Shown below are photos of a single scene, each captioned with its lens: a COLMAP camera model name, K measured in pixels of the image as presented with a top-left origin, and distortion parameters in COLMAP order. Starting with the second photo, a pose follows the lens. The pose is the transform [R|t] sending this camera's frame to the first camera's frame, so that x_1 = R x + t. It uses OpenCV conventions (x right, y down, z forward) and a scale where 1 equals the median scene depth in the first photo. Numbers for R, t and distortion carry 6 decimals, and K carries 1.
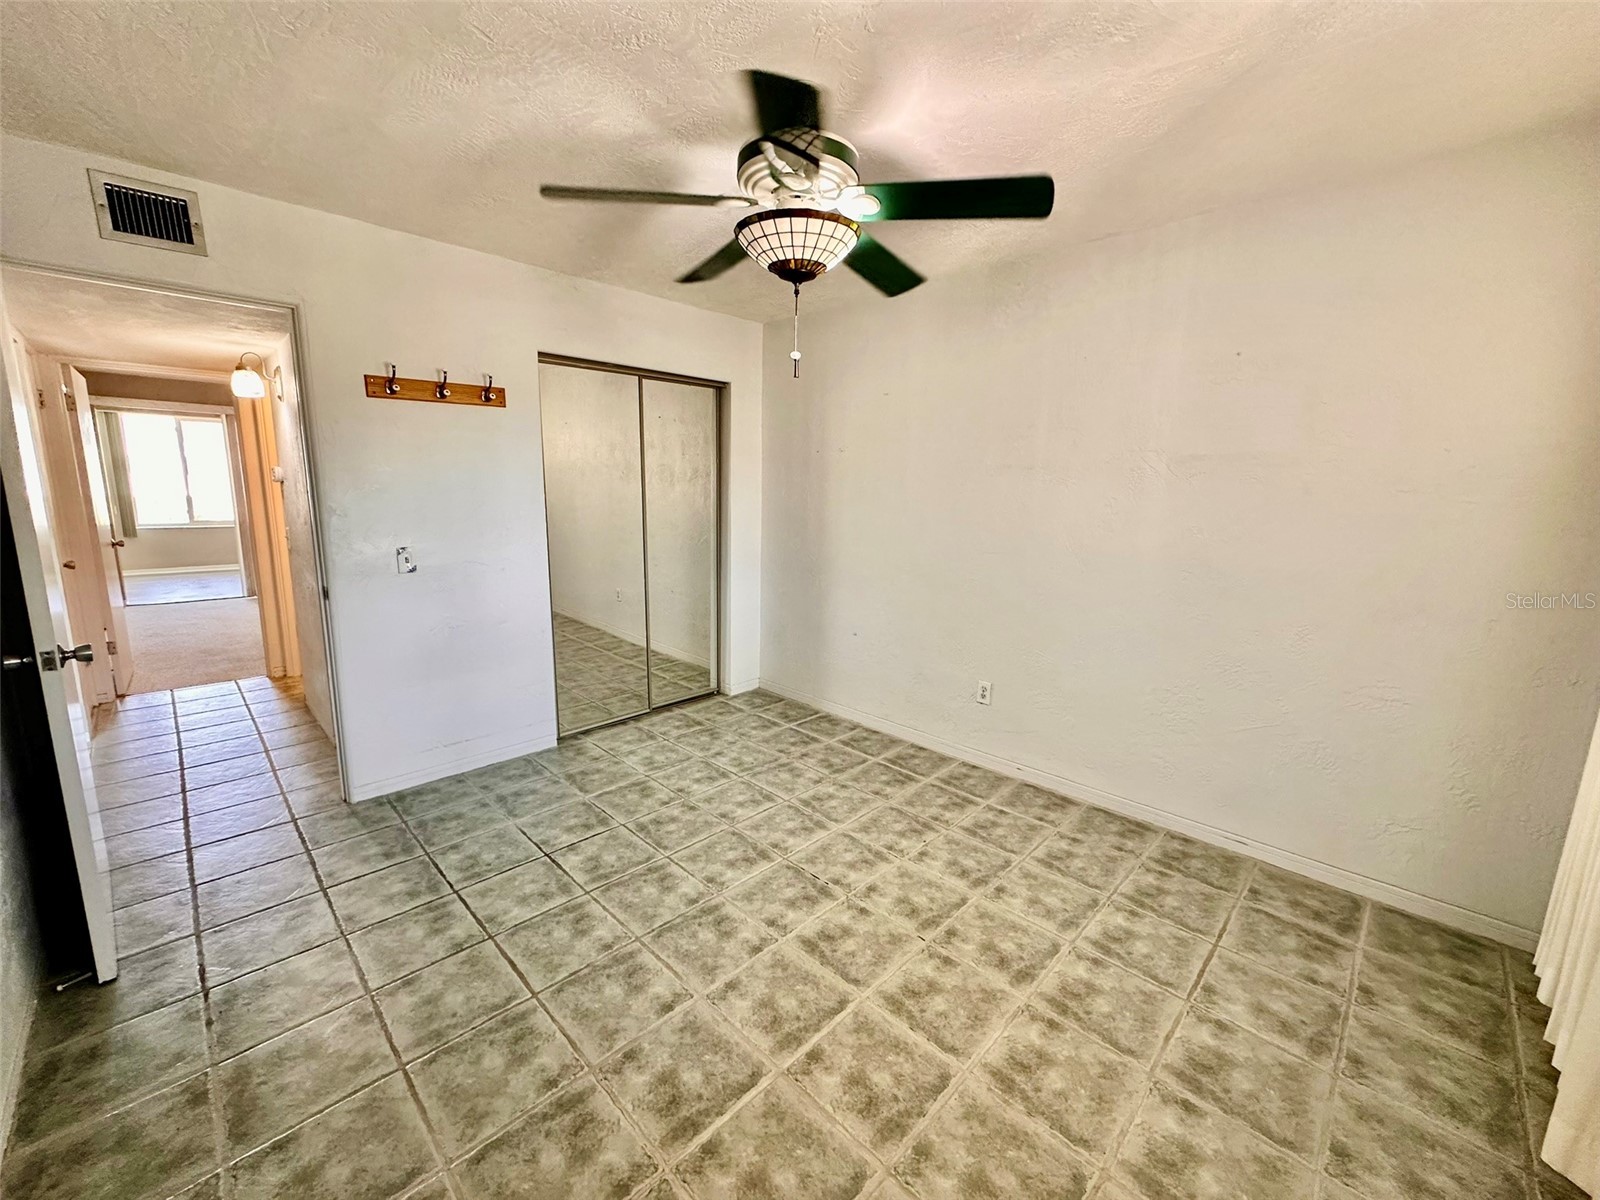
lens RADIAL K [[637.3, 0, 801.0], [0, 637.3, 598.4], [0, 0, 1]] dist [0.000283, 0.000087]
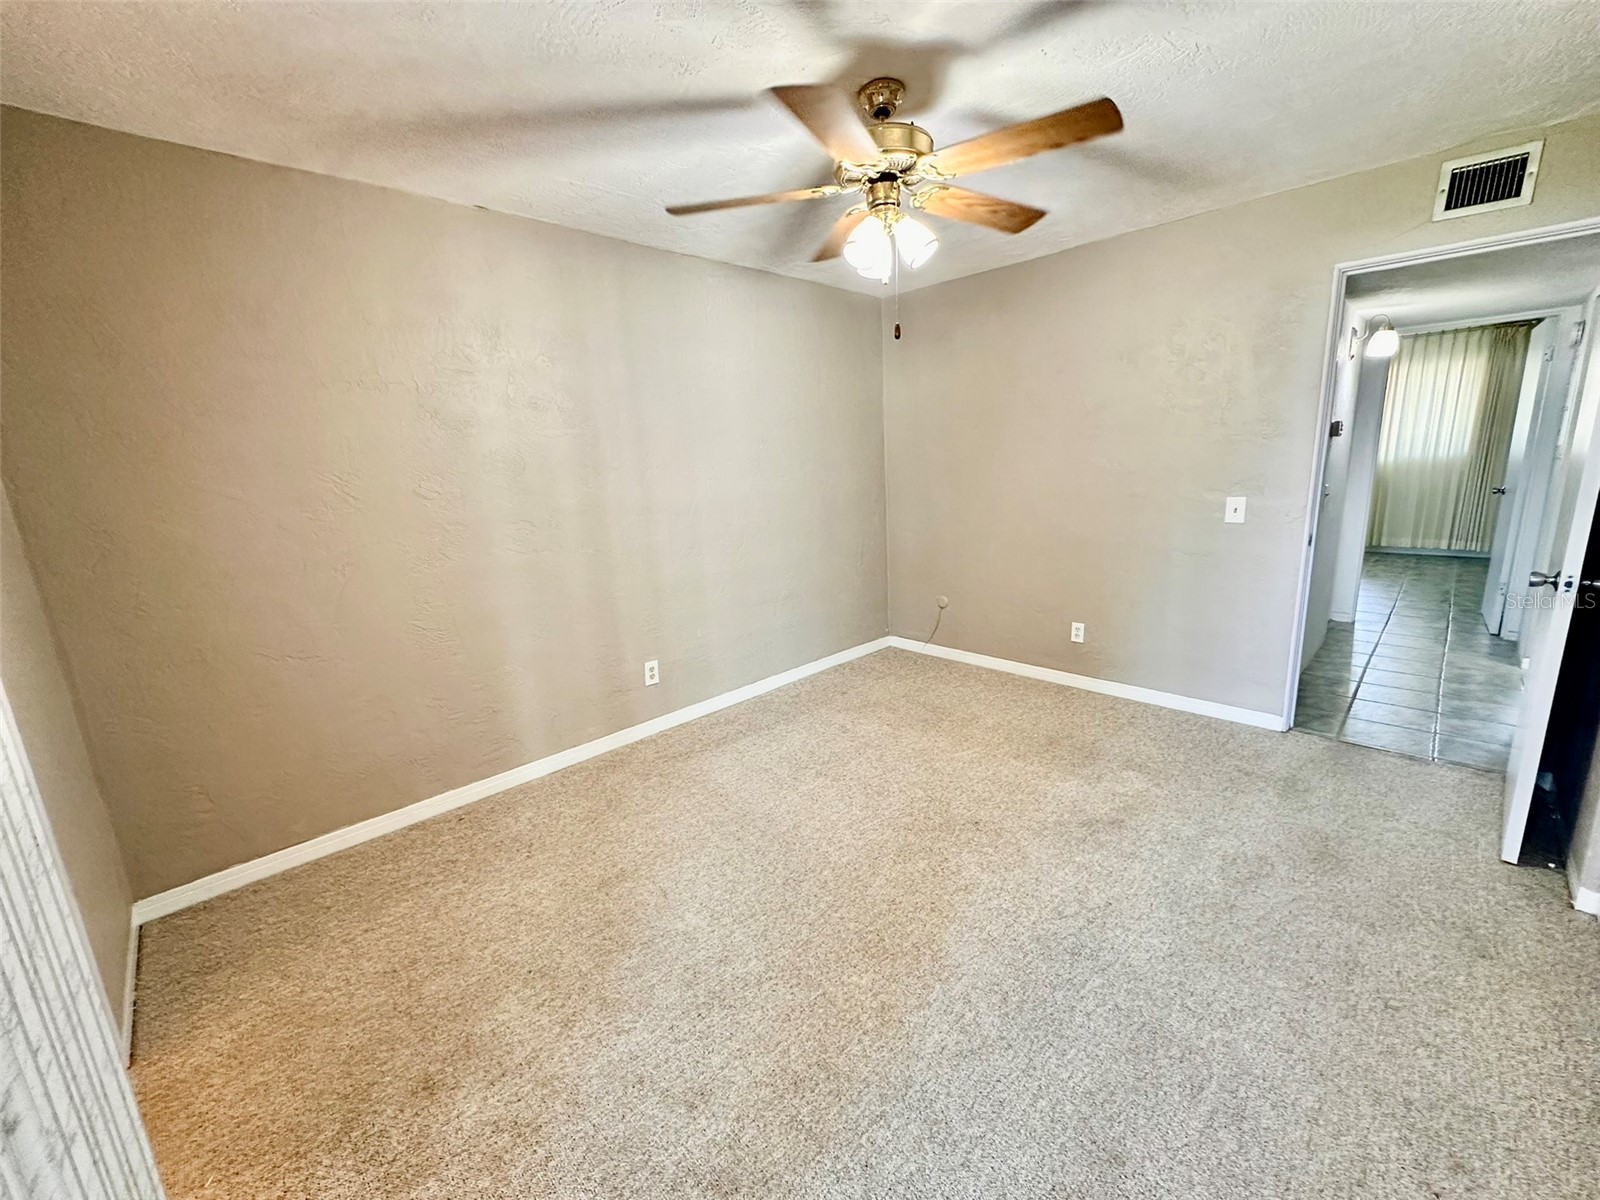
lens RADIAL K [[637.3, 0, 801.0], [0, 637.3, 598.4], [0, 0, 1]] dist [0.000283, 0.000087]
pose [[-0.002810, -0.232938, 0.972488, -0.816395], [0.220524, 0.948406, 0.227807, -0.173014], [-0.975378, 0.215097, 0.048703, 0.848858]]
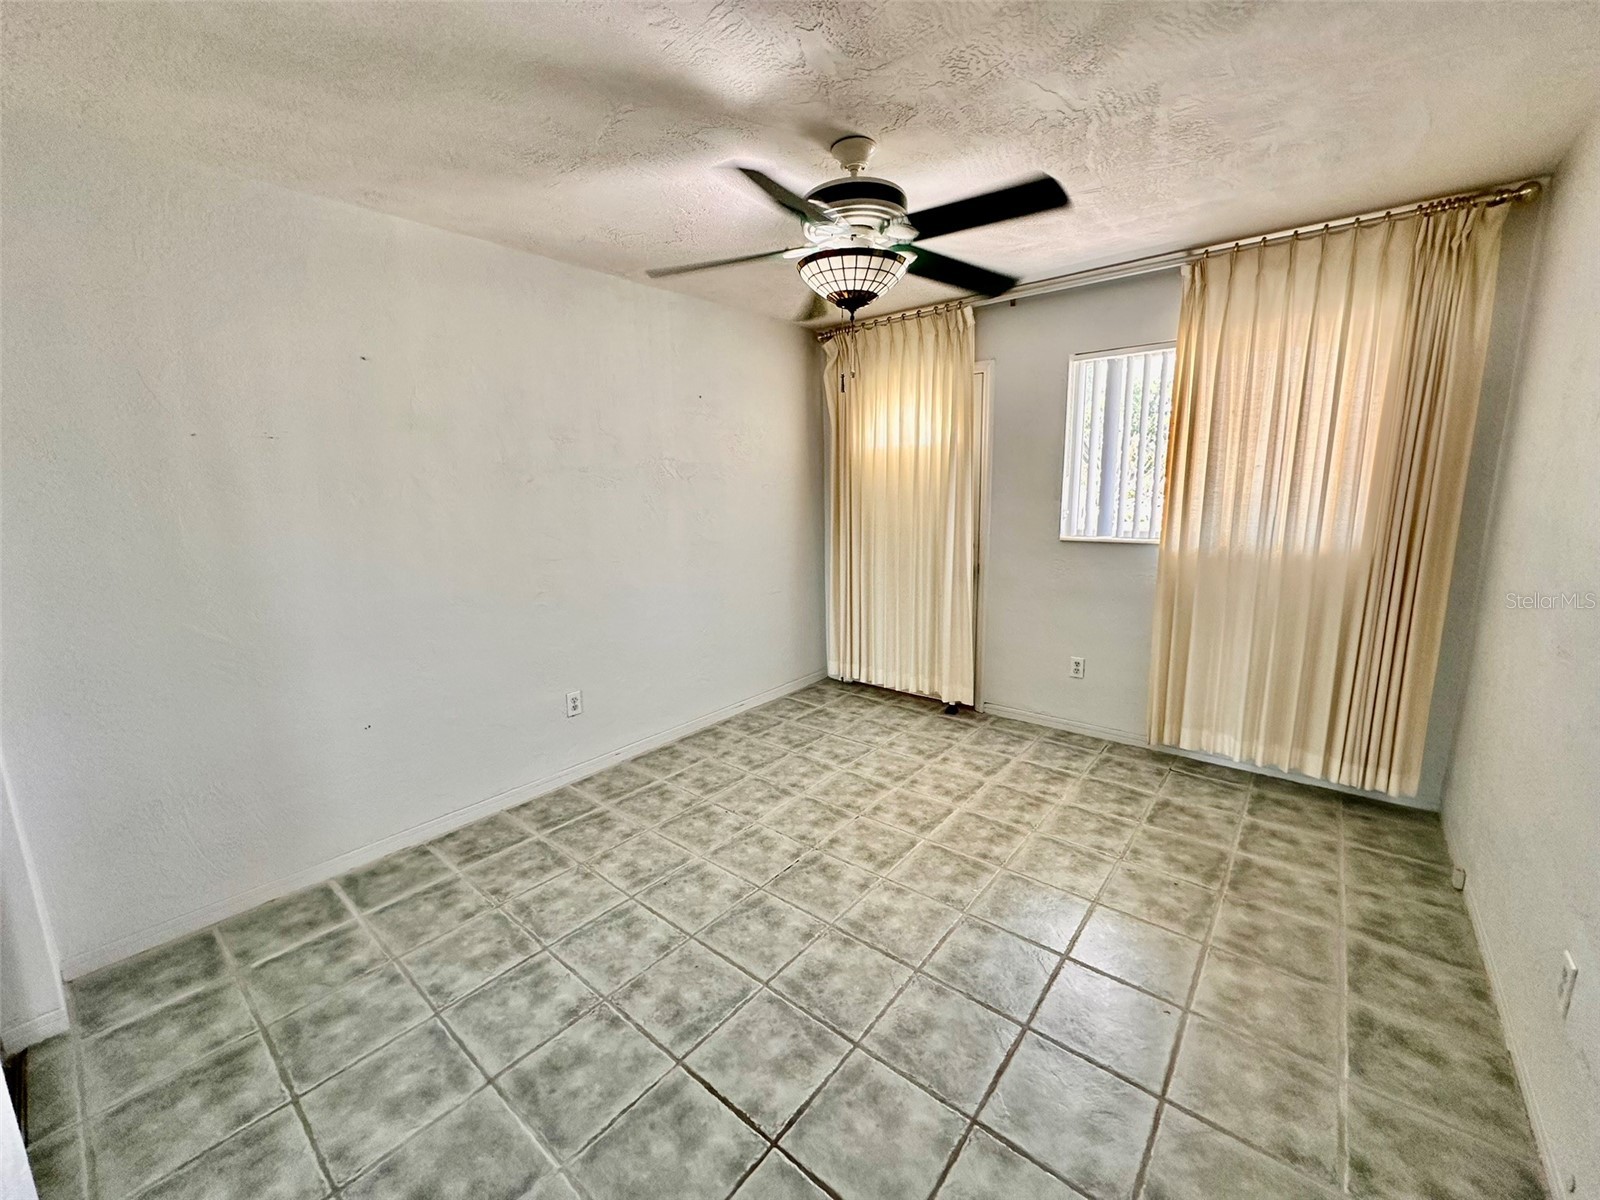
lens RADIAL K [[637.3, 0, 801.0], [0, 637.3, 598.4], [0, 0, 1]] dist [0.000283, 0.000087]
pose [[-0.087245, -0.193050, 0.977302, -0.796746], [0.188394, 0.960143, 0.206478, -0.169245], [-0.978211, 0.202132, -0.047398, 0.829378]]
